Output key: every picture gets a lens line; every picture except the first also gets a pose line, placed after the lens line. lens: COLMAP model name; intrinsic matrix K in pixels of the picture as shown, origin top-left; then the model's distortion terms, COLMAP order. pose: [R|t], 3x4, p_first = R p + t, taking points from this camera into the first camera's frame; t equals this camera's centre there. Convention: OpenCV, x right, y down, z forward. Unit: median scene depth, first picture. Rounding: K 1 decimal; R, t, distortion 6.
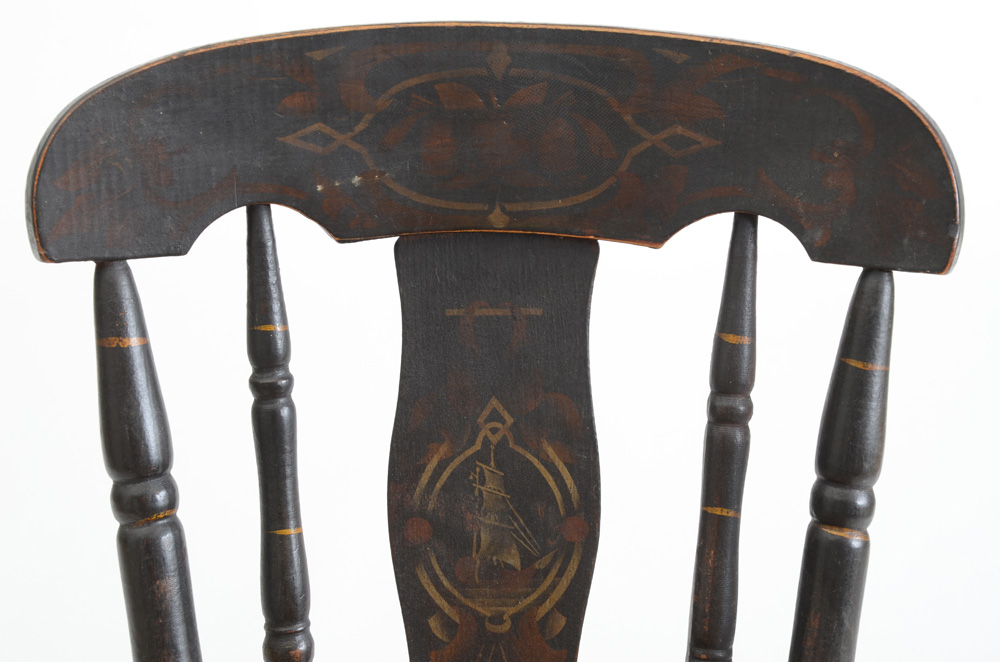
lens RADIAL K [[2496.3, 0, 504.7], [0, 2496.3, 328.3], [0, 0, 1]] dist [0.534463, 0.000000]
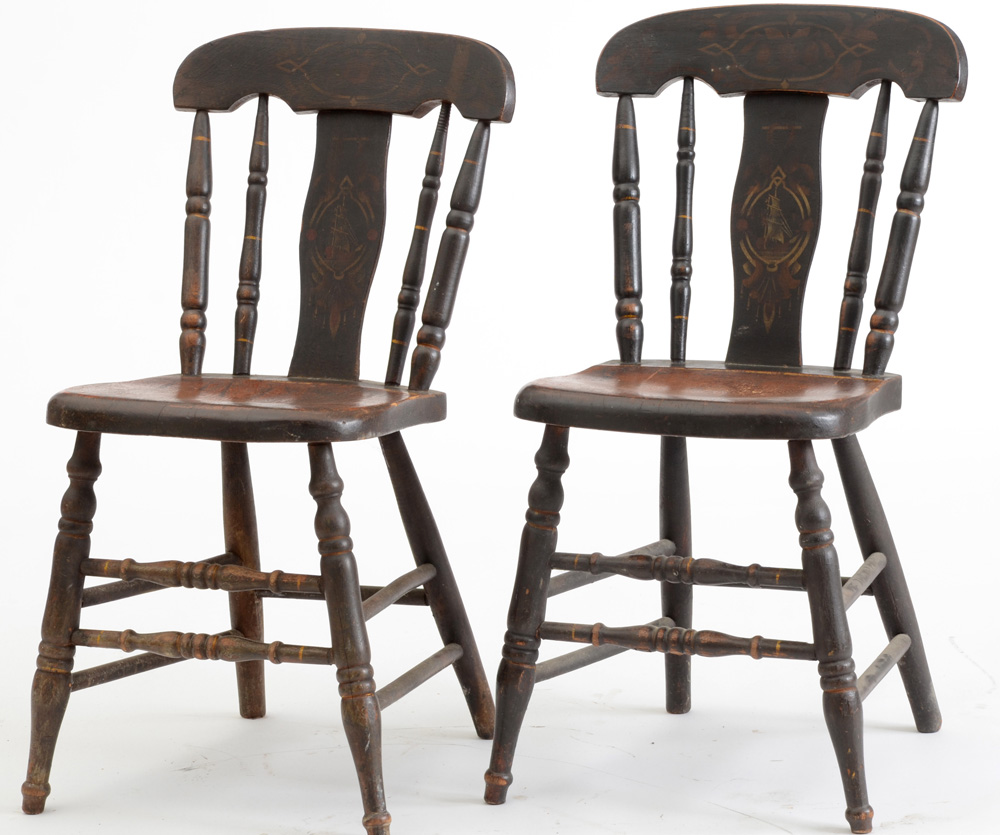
lens RADIAL K [[4660.8, 0, 549.0], [0, 4660.8, 411.2], [0, 0, 1]] dist [0.995294, 0.000000]
pose [[0.926667, 0.034256, -0.374320, 1.401291], [-0.149742, 0.947050, -0.284030, 1.476925], [0.344770, 0.319253, 0.882730, -2.757013]]
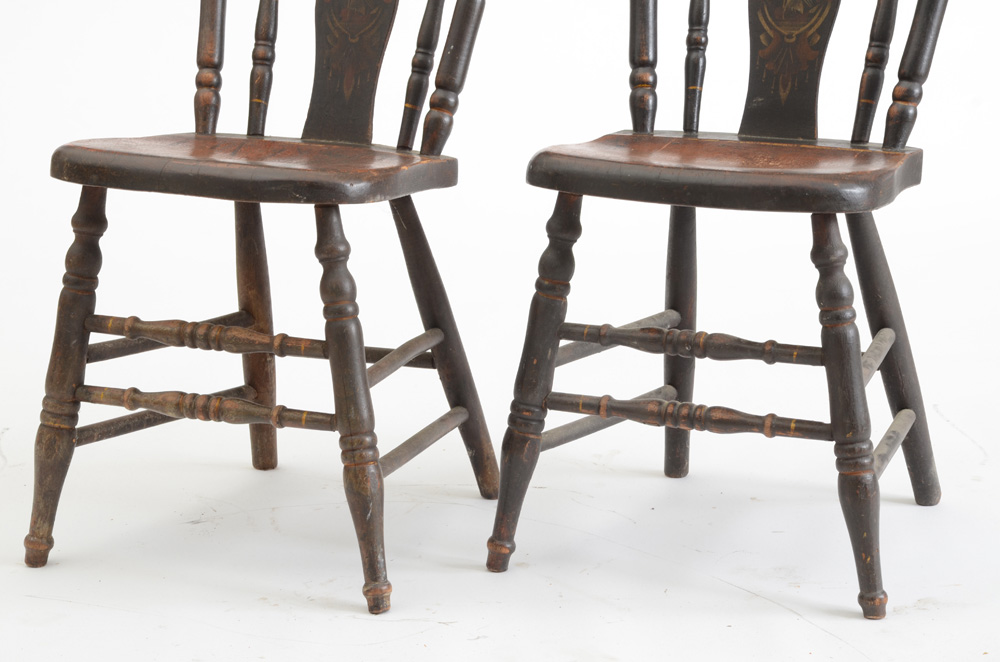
lens RADIAL K [[3027.6, 0, 491.2], [0, 3027.6, 335.4], [0, 0, 1]] dist [0.826362, 0.000000]
pose [[0.920975, 0.075052, -0.382324, 0.825173], [-0.176787, 0.954941, -0.238400, 1.078948], [0.347204, 0.287151, 0.892745, -1.465923]]
